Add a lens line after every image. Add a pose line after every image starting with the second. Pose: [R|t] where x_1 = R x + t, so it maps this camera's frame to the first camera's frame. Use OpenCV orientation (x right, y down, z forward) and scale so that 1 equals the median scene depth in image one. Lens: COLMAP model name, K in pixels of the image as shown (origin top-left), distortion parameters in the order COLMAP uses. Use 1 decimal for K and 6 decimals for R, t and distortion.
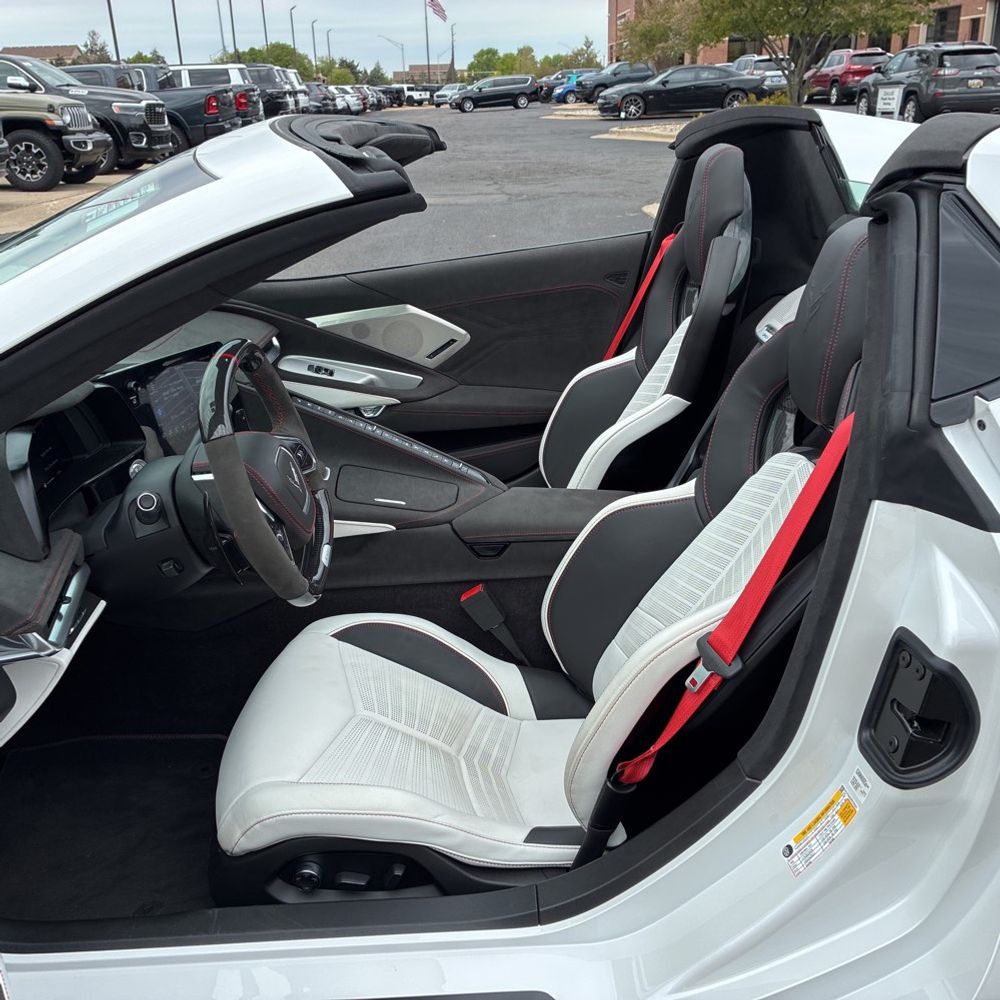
lens RADIAL K [[1017.7, 0, 495.9], [0, 1017.7, 496.3], [0, 0, 1]] dist [0.044611, -0.031020]
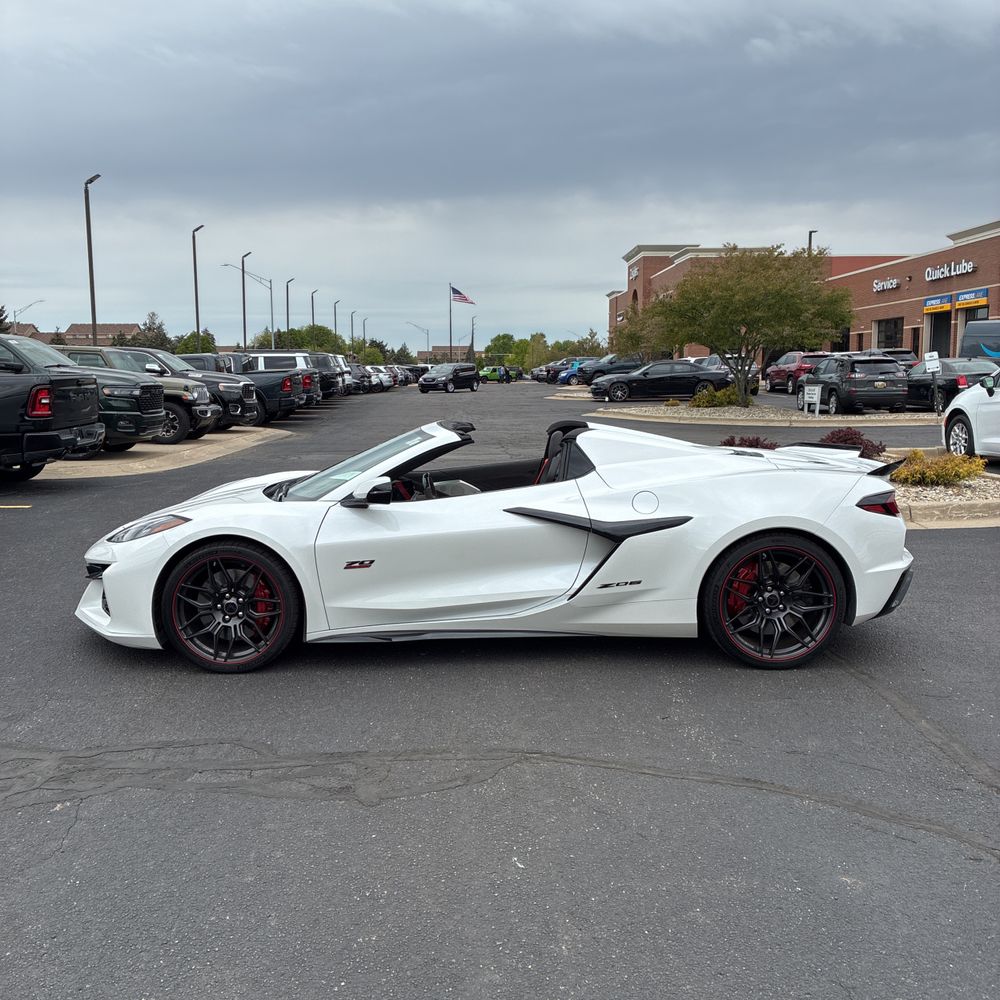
lens RADIAL K [[1016.4, 0, 500.0], [0, 1016.4, 500.0], [0, 0, 1]] dist [0.142109, -0.386743]
pose [[0.999609, 0.026969, -0.007417, 0.003994], [-0.027965, 0.968956, -0.245647, 0.046535], [0.000562, 0.245758, 0.969331, -0.144889]]
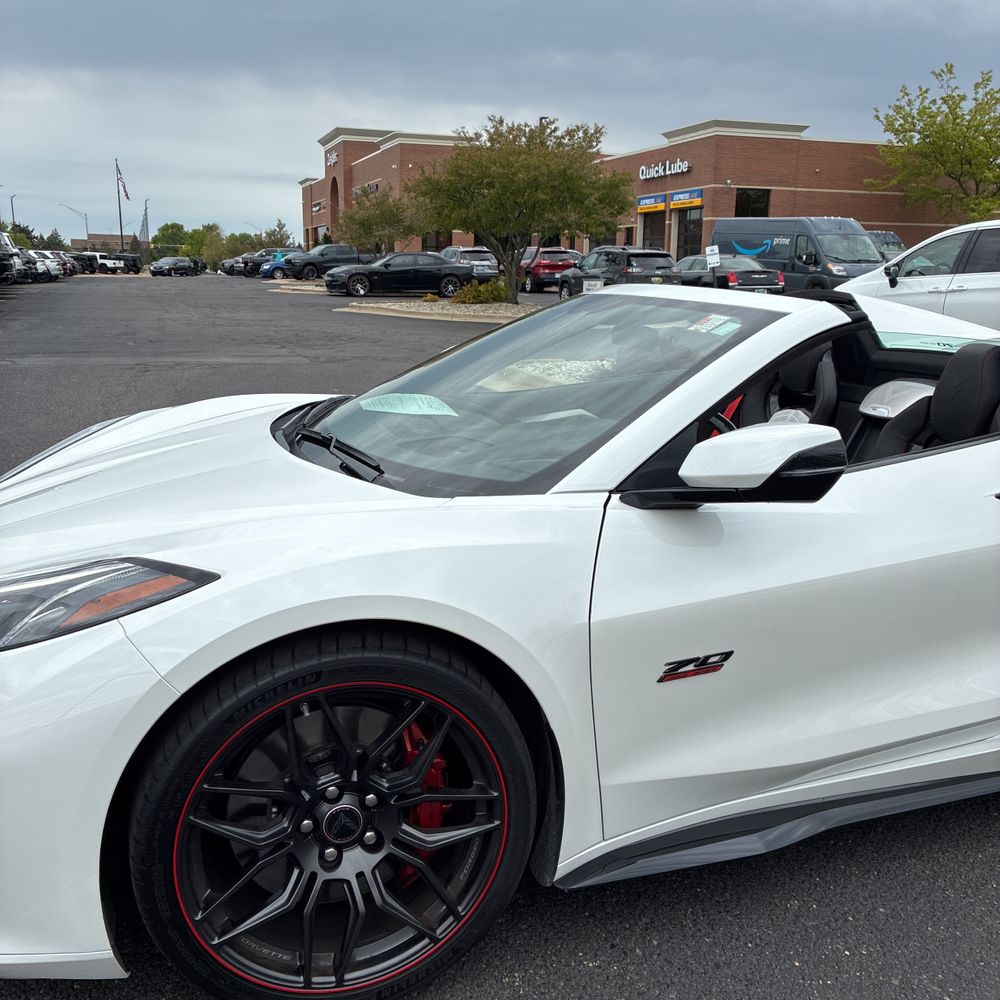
lens RADIAL K [[1021.7, 0, 496.9], [0, 1021.7, 502.9], [0, 0, 1]] dist [0.018567, 0.021782]
pose [[0.954729, -0.020016, 0.296802, -0.053018], [0.065416, 0.987437, -0.143834, 0.012484], [-0.290195, 0.156739, 0.944044, -0.027769]]
